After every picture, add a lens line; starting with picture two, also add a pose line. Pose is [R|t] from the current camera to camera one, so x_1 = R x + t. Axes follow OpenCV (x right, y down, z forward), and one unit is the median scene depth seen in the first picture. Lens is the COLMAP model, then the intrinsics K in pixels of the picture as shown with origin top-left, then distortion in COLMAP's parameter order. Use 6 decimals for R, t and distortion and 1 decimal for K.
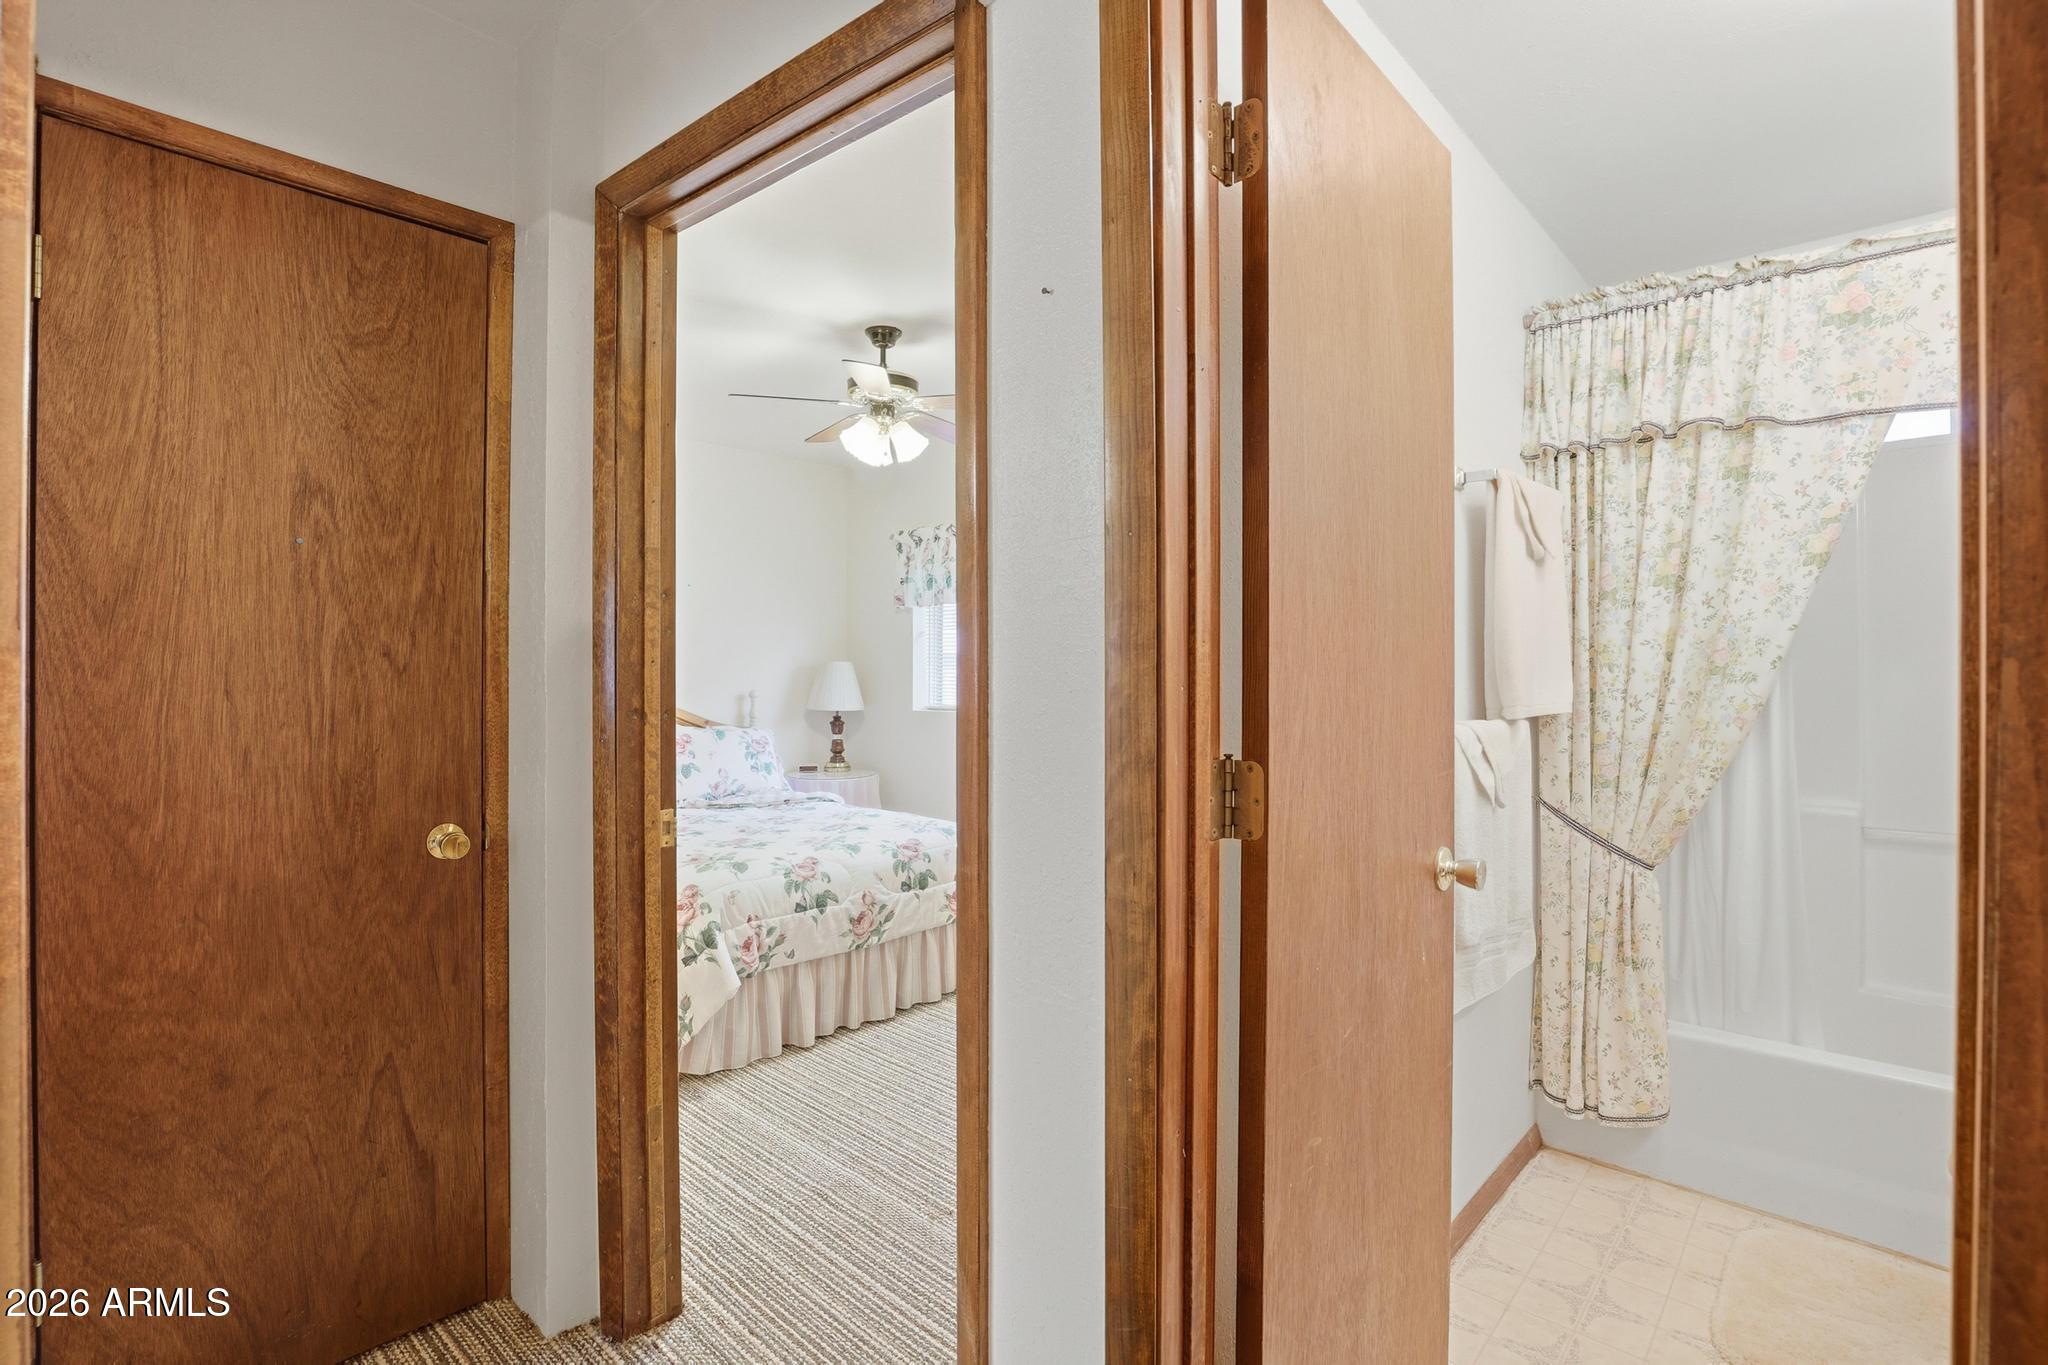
lens RADIAL K [[971.8, 0, 1020.0], [0, 971.8, 675.6], [0, 0, 1]] dist [-0.025688, 0.001200]
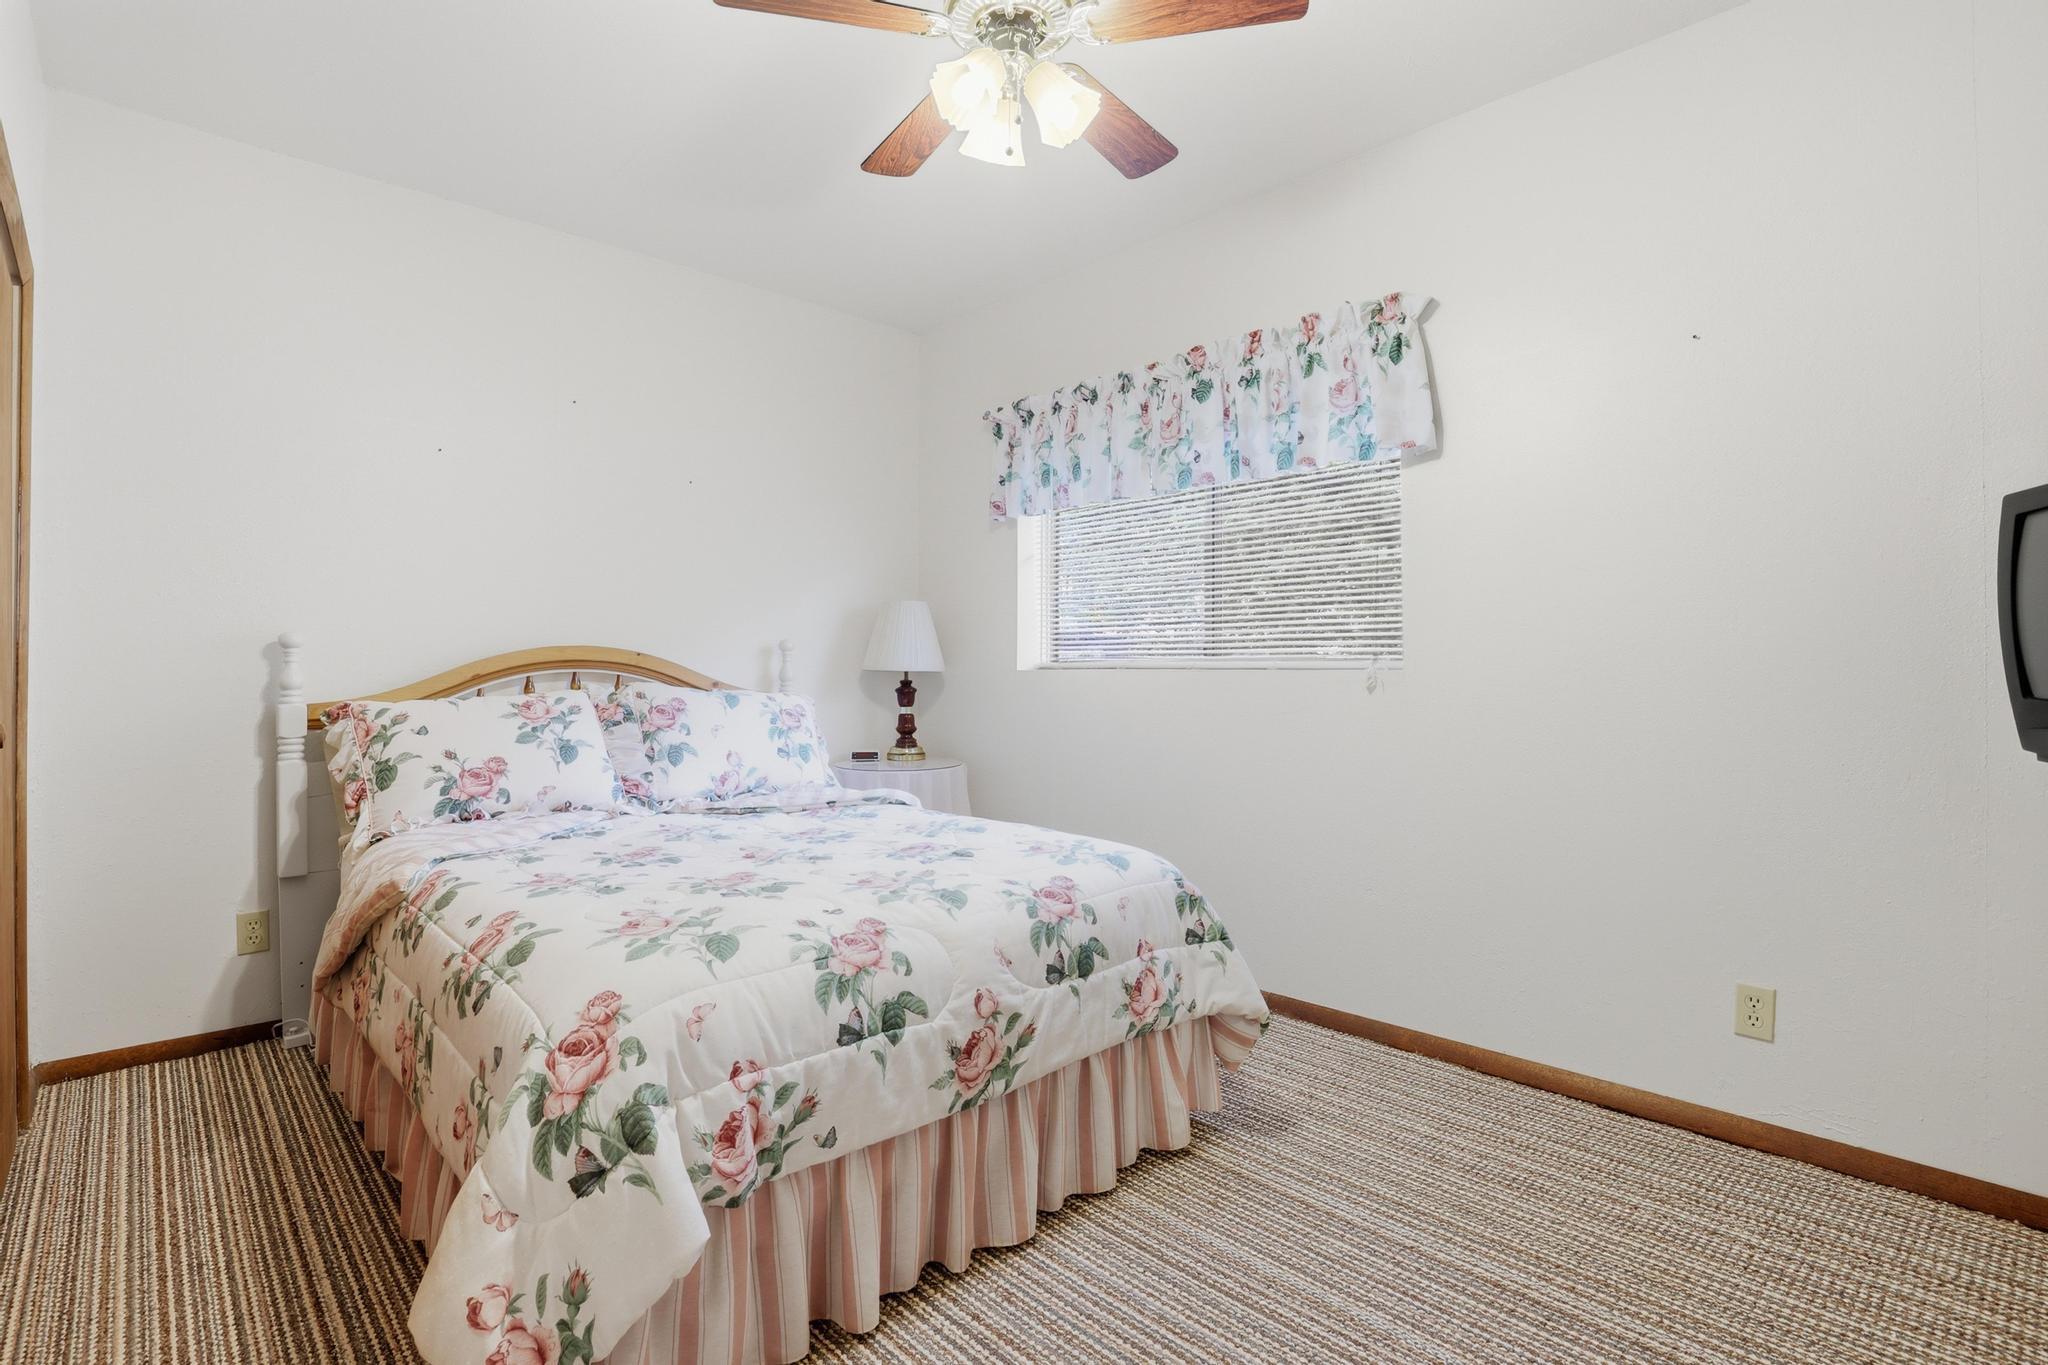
lens RADIAL K [[971.8, 0, 1020.0], [0, 971.8, 675.6], [0, 0, 1]] dist [-0.025688, 0.001200]
pose [[0.998462, 0.000083, -0.055440, -0.110749], [-0.000112, 1.000000, -0.000526, 0.062341], [0.055439, 0.000532, 0.998462, 0.503088]]
